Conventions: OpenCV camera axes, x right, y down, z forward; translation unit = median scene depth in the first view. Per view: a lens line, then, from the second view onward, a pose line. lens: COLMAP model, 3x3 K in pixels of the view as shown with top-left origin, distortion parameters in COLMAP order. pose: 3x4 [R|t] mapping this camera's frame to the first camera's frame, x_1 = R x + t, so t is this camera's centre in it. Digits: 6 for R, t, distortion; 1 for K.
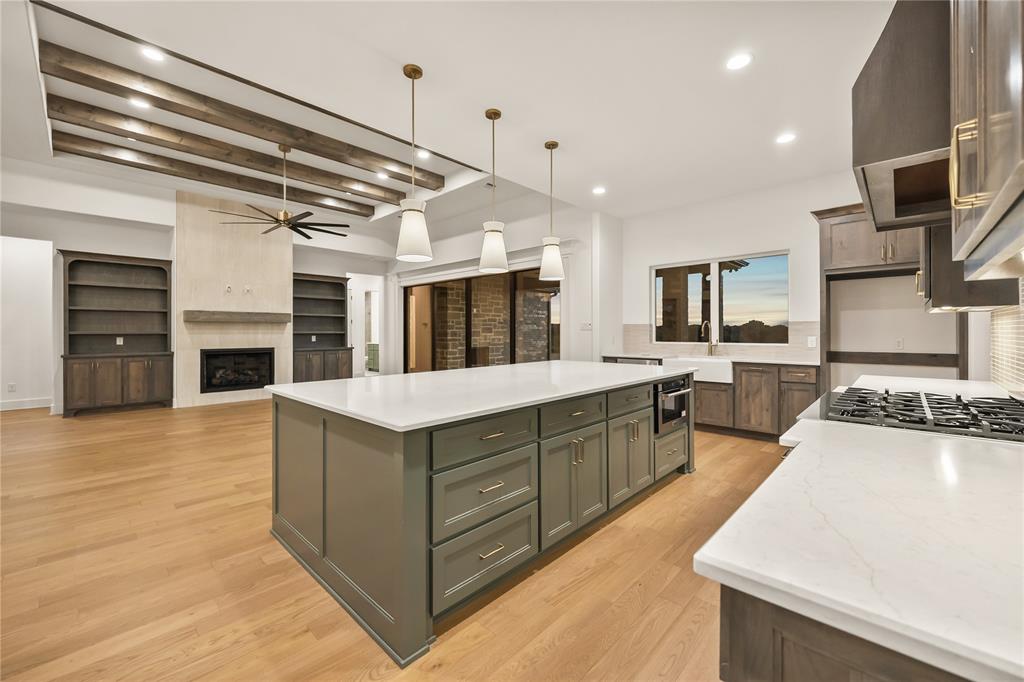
lens RADIAL K [[405.2, 0, 513.7], [0, 405.2, 335.4], [0, 0, 1]] dist [-0.002917, 0.000182]
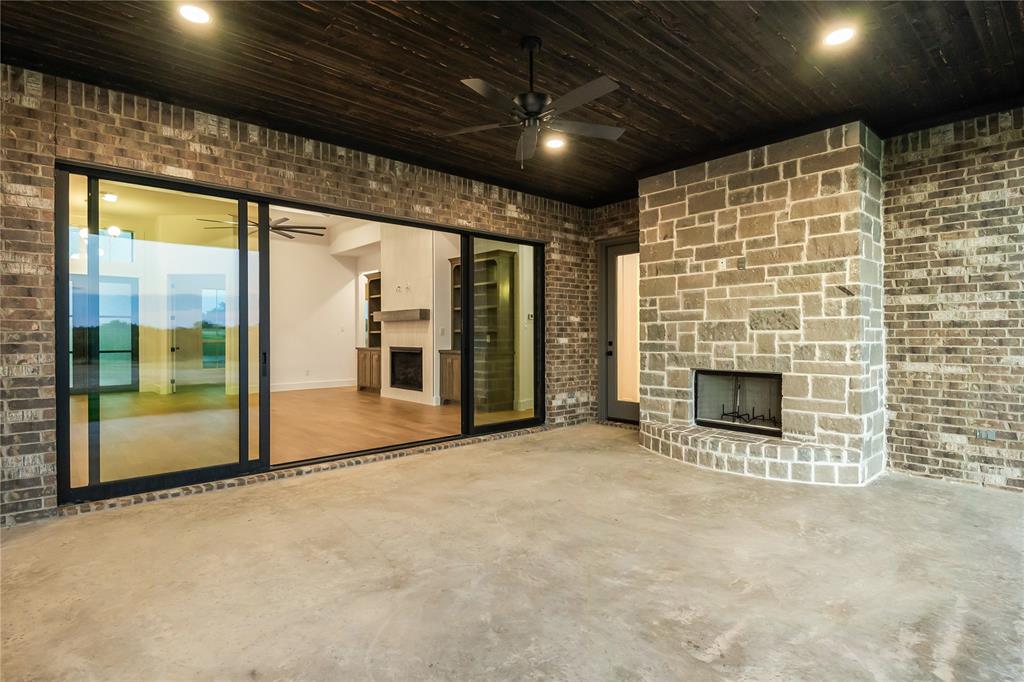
lens RADIAL K [[532.8, 0, 517.0], [0, 532.8, 341.5], [0, 0, 1]] dist [-0.000132, -0.002925]
pose [[-0.088796, 0.015771, -0.995925, 0.626431], [-0.001840, 0.999870, 0.015998, -0.004222], [0.996048, 0.003253, -0.088755, 1.459284]]
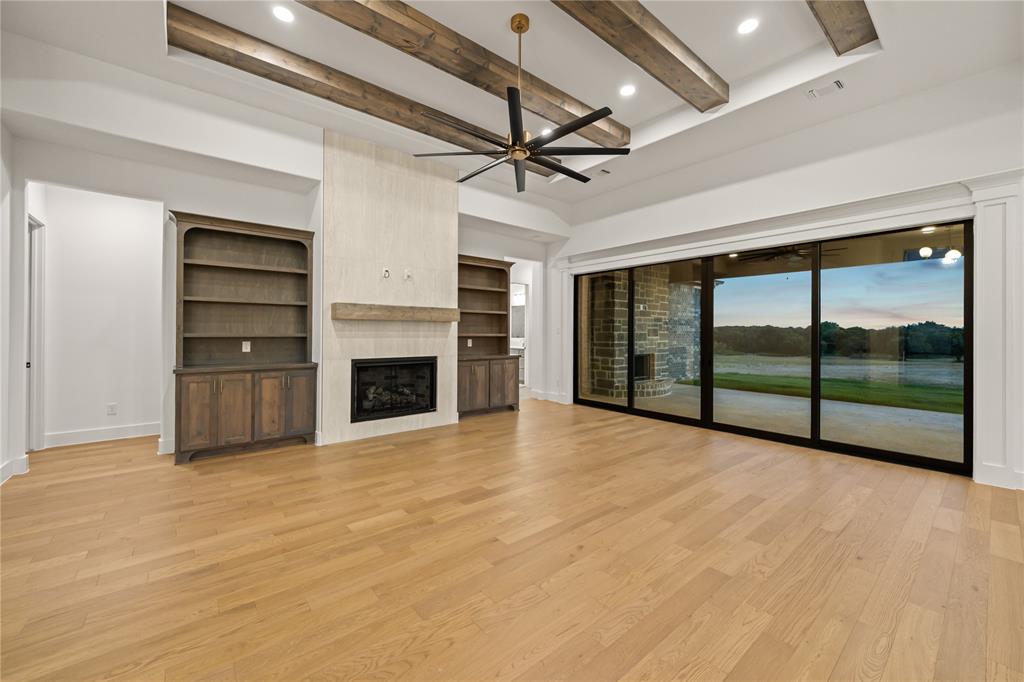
lens RADIAL K [[405.2, 0, 522.1], [0, 405.2, 334.8], [0, 0, 1]] dist [-0.002917, 0.000182]
pose [[0.994408, 0.005551, -0.105459, -0.407480], [-0.005951, 0.999976, -0.003478, -0.007298], [0.105437, 0.004086, 0.994418, 0.338852]]
